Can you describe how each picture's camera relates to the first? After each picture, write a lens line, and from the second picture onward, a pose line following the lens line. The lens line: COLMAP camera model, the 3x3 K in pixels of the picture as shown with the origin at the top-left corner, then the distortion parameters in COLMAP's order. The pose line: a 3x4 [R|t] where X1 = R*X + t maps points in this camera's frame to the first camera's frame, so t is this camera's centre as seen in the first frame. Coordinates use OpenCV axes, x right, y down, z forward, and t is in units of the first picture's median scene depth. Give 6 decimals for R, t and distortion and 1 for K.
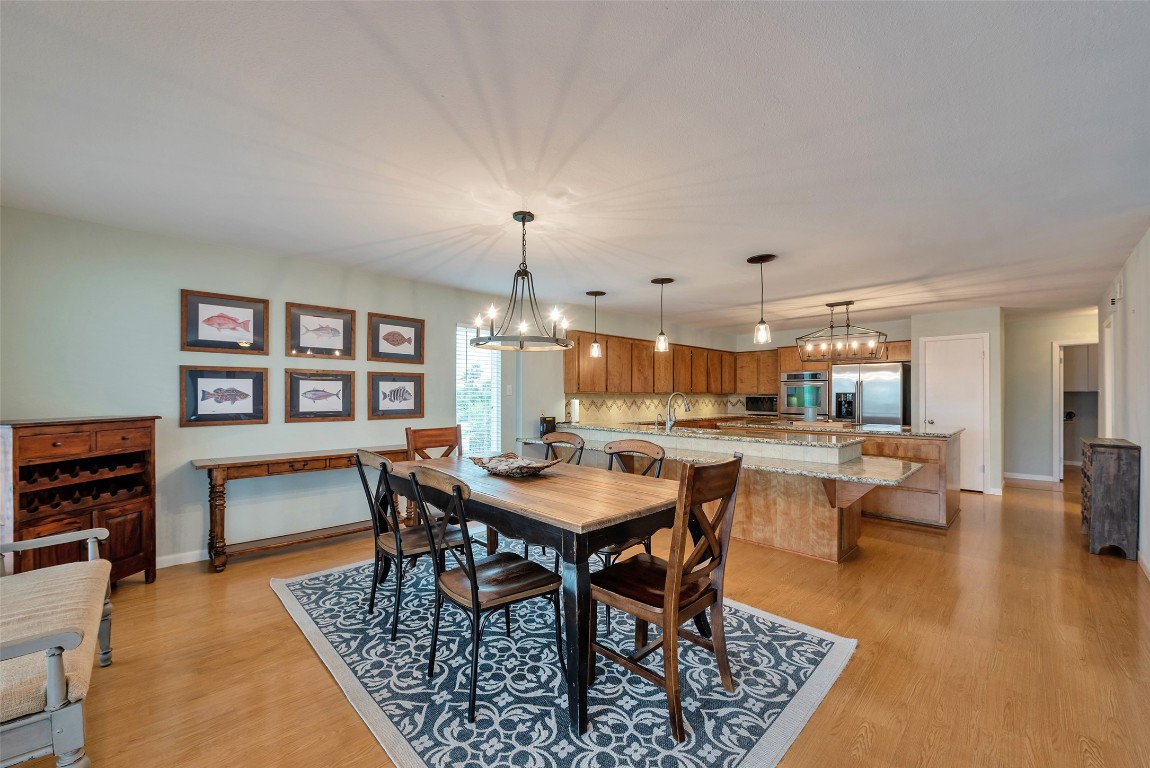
lens RADIAL K [[455.6, 0, 567.7], [0, 455.6, 394.0], [0, 0, 1]] dist [-0.010587, -0.000163]
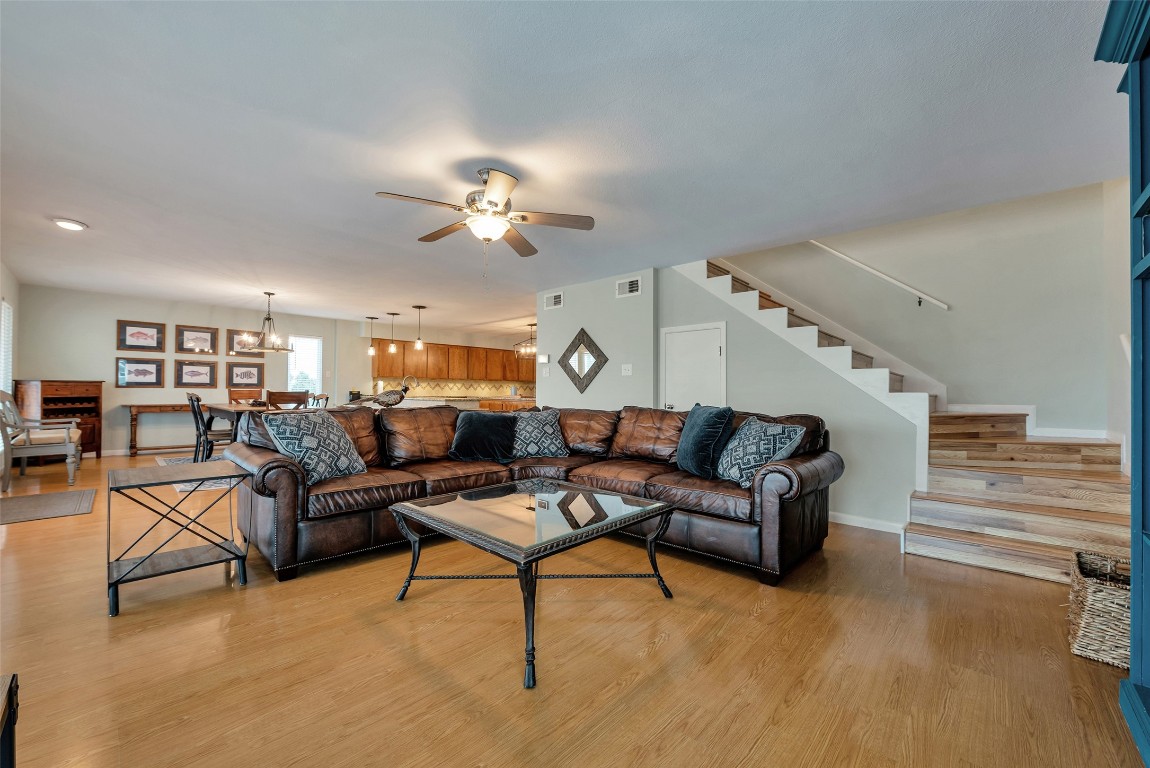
lens RADIAL K [[449.0, 0, 572.1], [0, 449.0, 386.6], [0, 0, 1]] dist [-0.018933, -0.000149]
pose [[0.998371, 0.009463, 0.056257, 0.823928], [-0.009125, 0.999939, -0.006269, 0.047654], [-0.056313, 0.005746, 0.998397, -0.831633]]
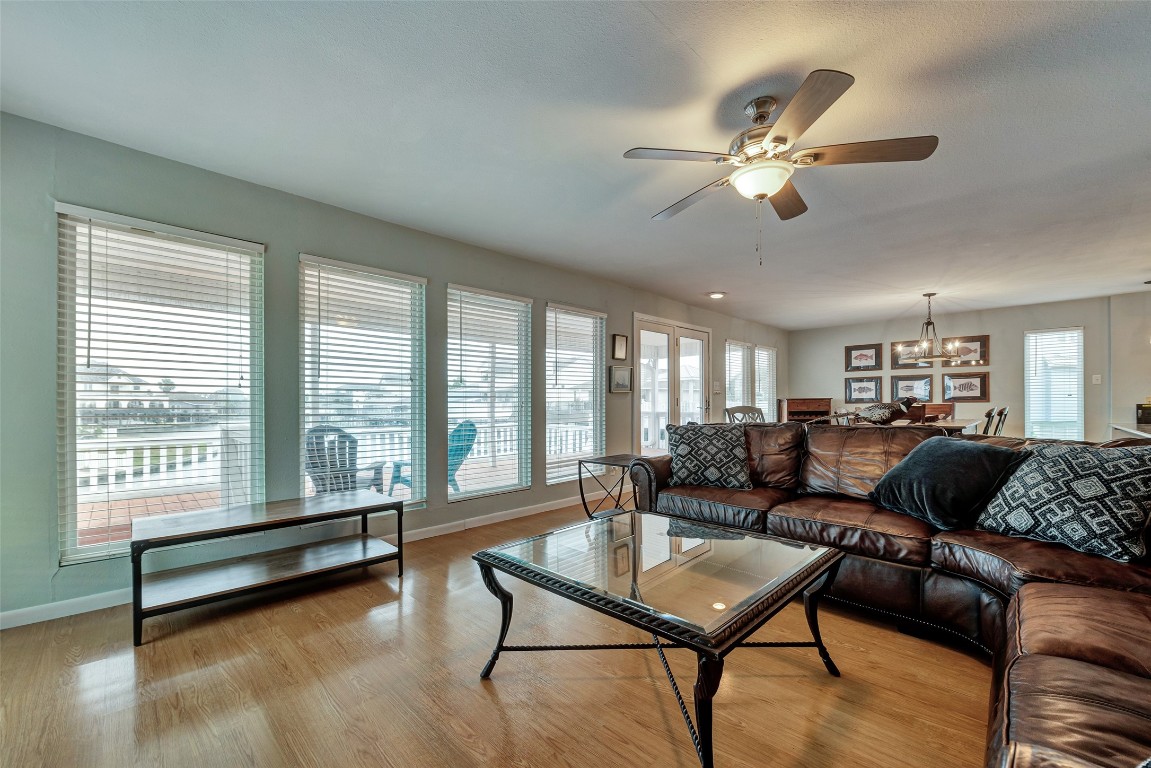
lens RADIAL K [[461.0, 0, 570.8], [0, 461.0, 402.1], [0, 0, 1]] dist [-0.008459, -0.000329]
pose [[0.020556, -0.006085, -0.999770, 1.203394], [0.009298, 0.999939, -0.005895, 0.051514], [0.999745, -0.009174, 0.020612, -0.402351]]
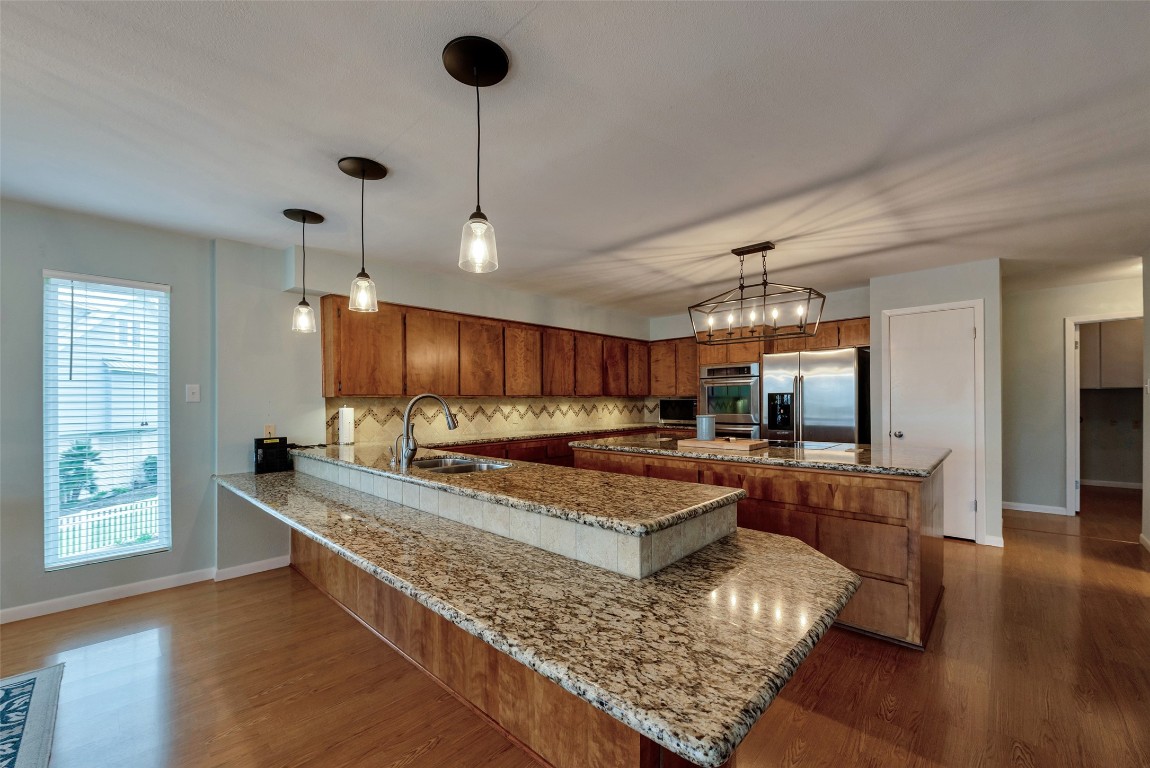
lens RADIAL K [[460.6, 0, 570.3], [0, 460.6, 402.0], [0, 0, 1]] dist [-0.008459, -0.000329]
pose [[0.998980, -0.010445, 0.043937, 0.407708], [0.010161, 0.999926, 0.006682, 0.004962], [-0.044003, -0.006229, 0.999012, 0.485672]]
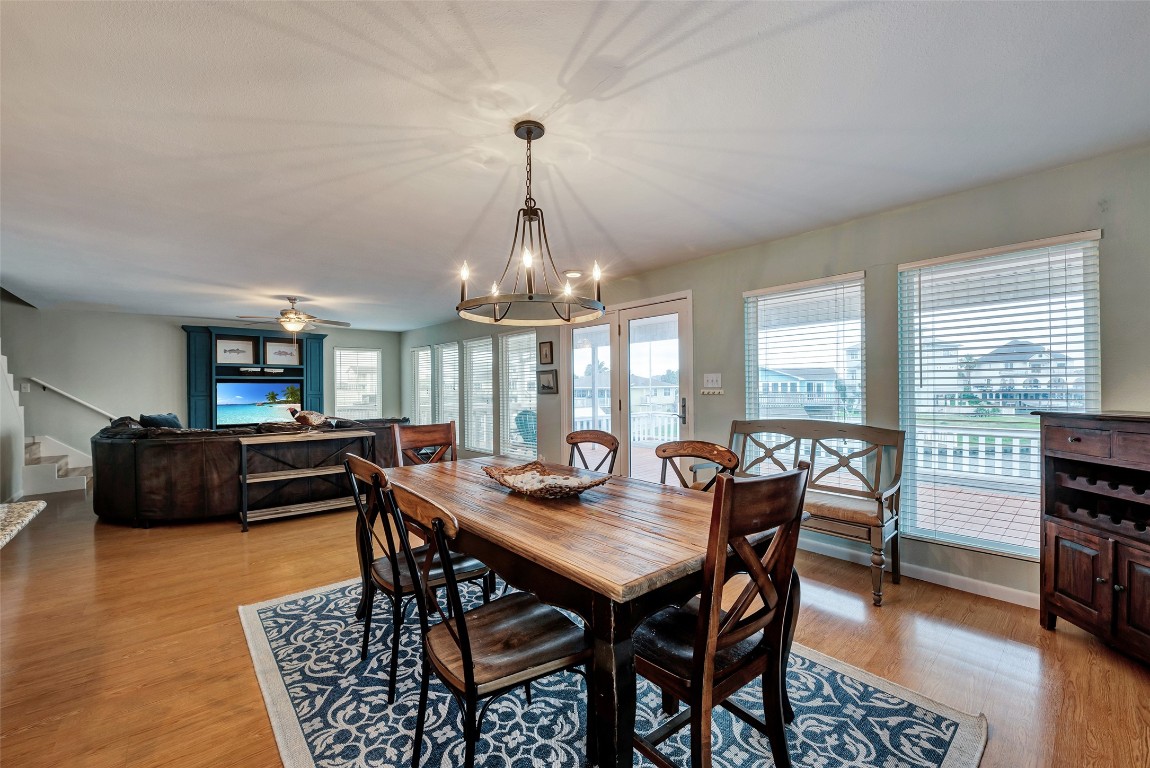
lens RADIAL K [[469.8, 0, 561.0], [0, 469.8, 386.7], [0, 0, 1]] dist [-0.000813, 0.000048]
pose [[-0.997318, 0.004761, 0.073030, -0.142705], [0.004312, 0.999971, -0.006305, 0.006638], [-0.073058, -0.005973, -0.997310, 1.107169]]
